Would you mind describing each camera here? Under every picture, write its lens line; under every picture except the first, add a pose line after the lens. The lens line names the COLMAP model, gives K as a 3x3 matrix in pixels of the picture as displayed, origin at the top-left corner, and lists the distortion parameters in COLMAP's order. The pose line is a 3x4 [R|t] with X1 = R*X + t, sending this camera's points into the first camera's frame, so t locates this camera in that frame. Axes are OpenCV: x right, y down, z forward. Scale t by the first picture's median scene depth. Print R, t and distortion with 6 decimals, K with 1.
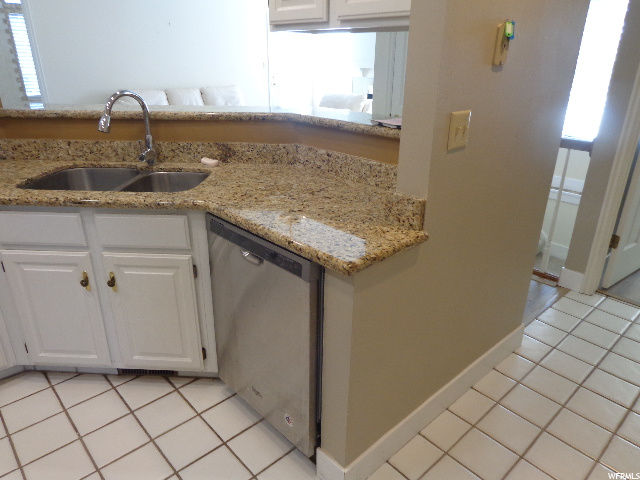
lens RADIAL K [[449.3, 0, 322.6], [0, 449.3, 239.0], [0, 0, 1]] dist [-0.004422, -0.001603]
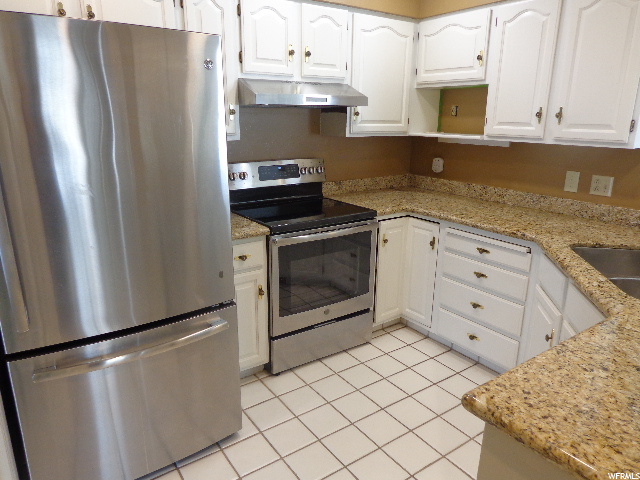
lens RADIAL K [[454.8, 0, 321.0], [0, 454.8, 237.9], [0, 0, 1]] dist [0.019206, 0.001807]
pose [[-0.142394, 0.249126, -0.957946, 0.544598], [-0.389086, 0.875810, 0.285601, -0.216952], [0.910130, 0.413391, -0.027778, 0.439351]]
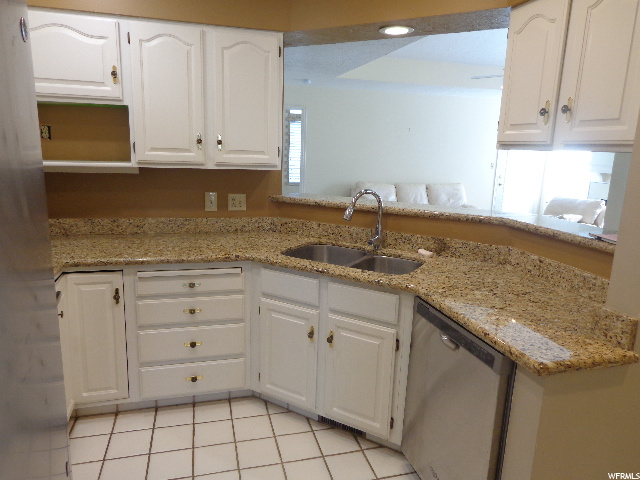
lens RADIAL K [[449.3, 0, 322.6], [0, 449.3, 239.0], [0, 0, 1]] dist [-0.004422, -0.001603]
pose [[0.886420, 0.111555, -0.449238, 0.030182], [-0.197377, 0.968962, -0.148845, 0.018132], [0.418690, 0.220609, 0.880926, -0.144710]]
